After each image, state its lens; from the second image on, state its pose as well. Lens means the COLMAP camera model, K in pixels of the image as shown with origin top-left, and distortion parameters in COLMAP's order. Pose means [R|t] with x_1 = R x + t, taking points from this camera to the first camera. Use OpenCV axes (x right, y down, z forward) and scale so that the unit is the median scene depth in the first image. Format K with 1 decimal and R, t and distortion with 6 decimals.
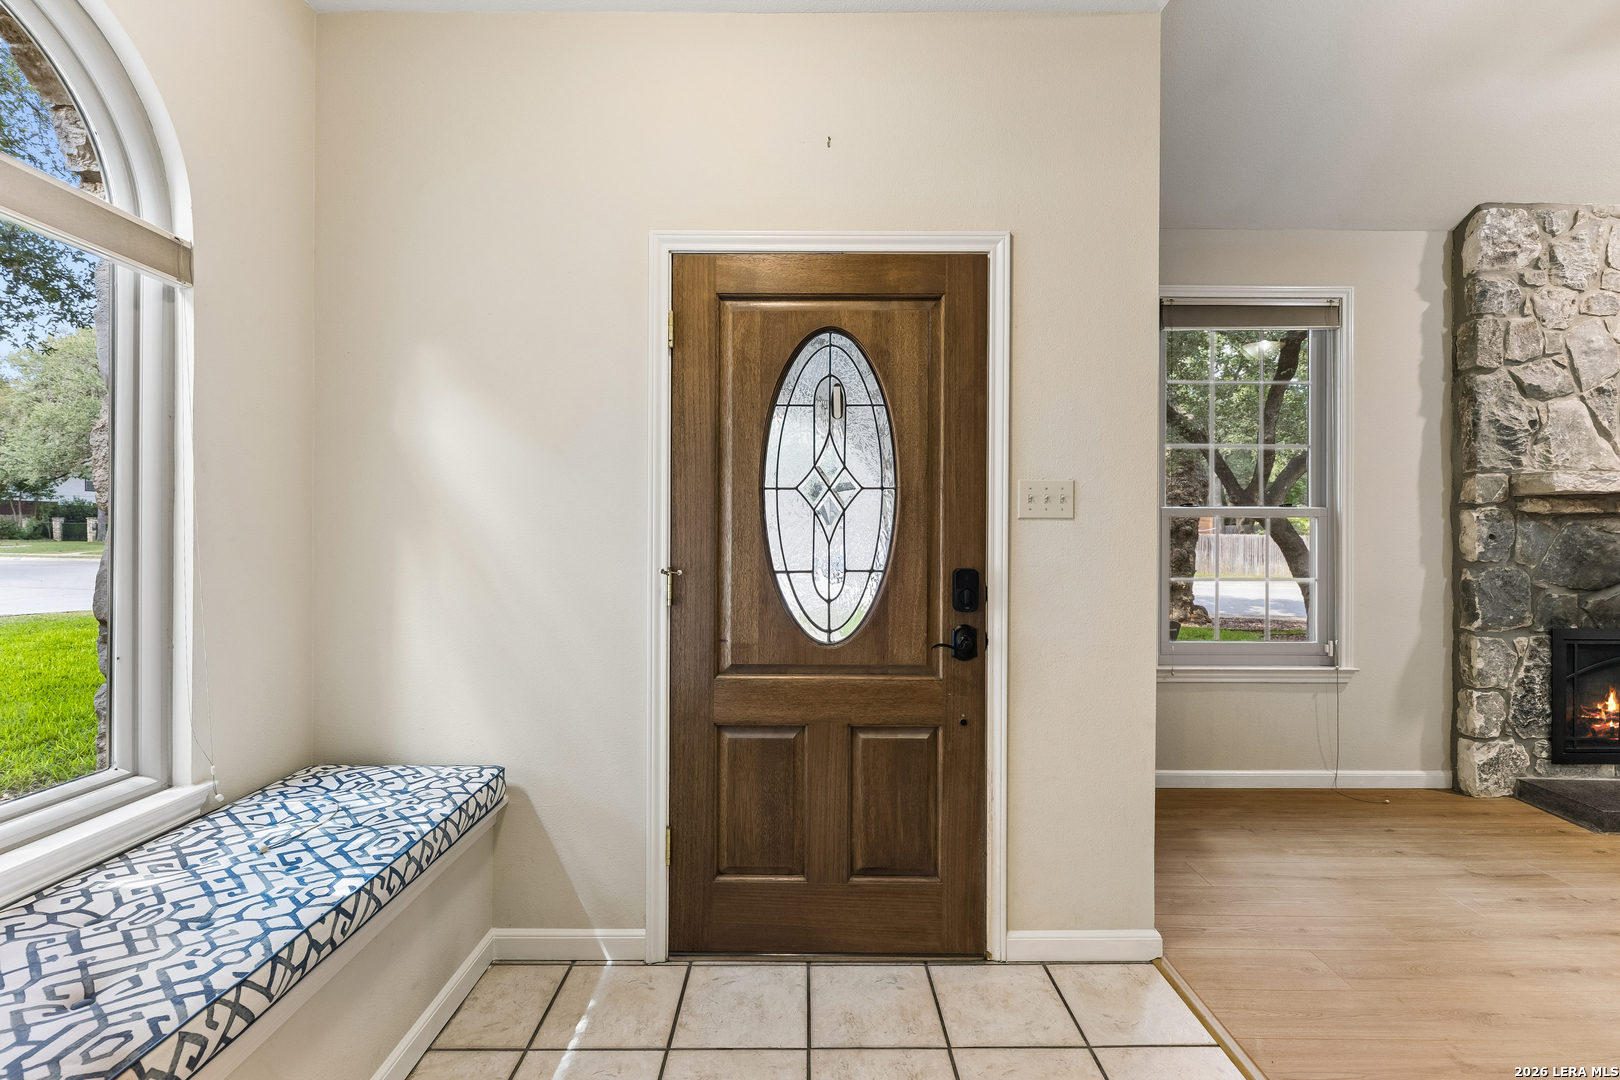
lens RADIAL K [[737.3, 0, 808.7], [0, 737.3, 535.6], [0, 0, 1]] dist [0.001174, -0.001056]
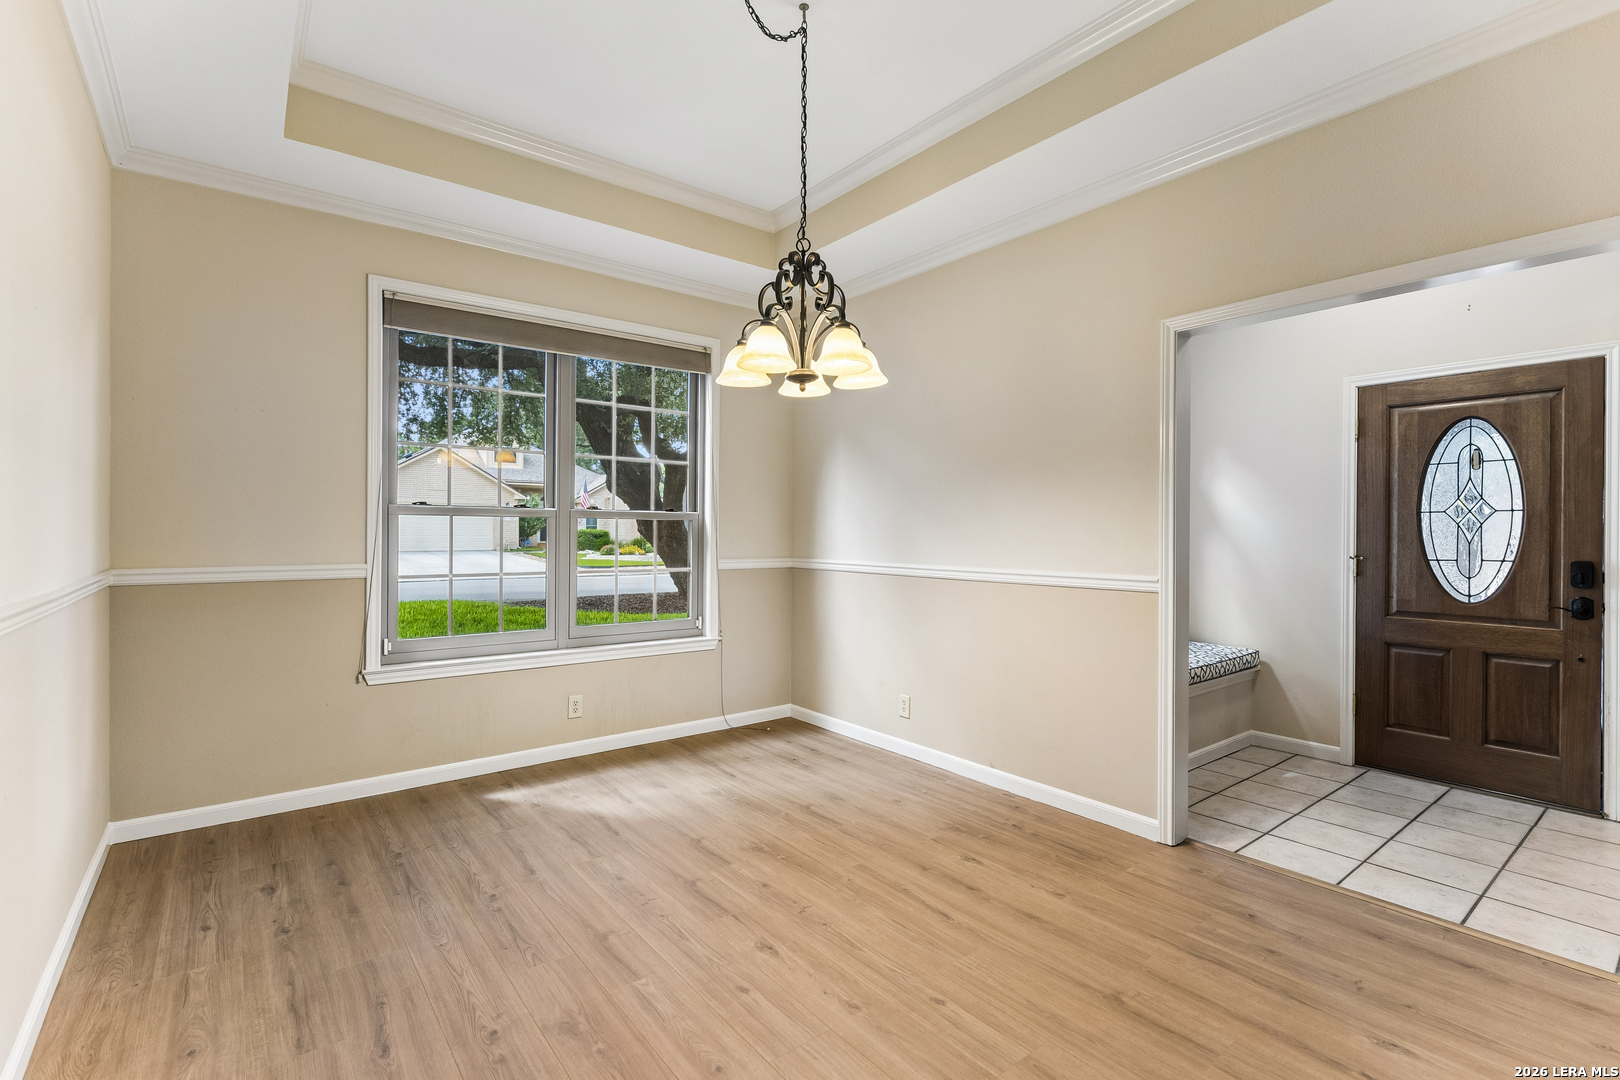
lens RADIAL K [[737.3, 0, 811.2], [0, 737.3, 533.9], [0, 0, 1]] dist [0.001174, -0.001056]
pose [[0.617525, 0.000609, -0.786551, 0.427739], [-0.005266, 0.999980, -0.003361, 0.001479], [0.786534, 0.006218, 0.617516, -1.236522]]
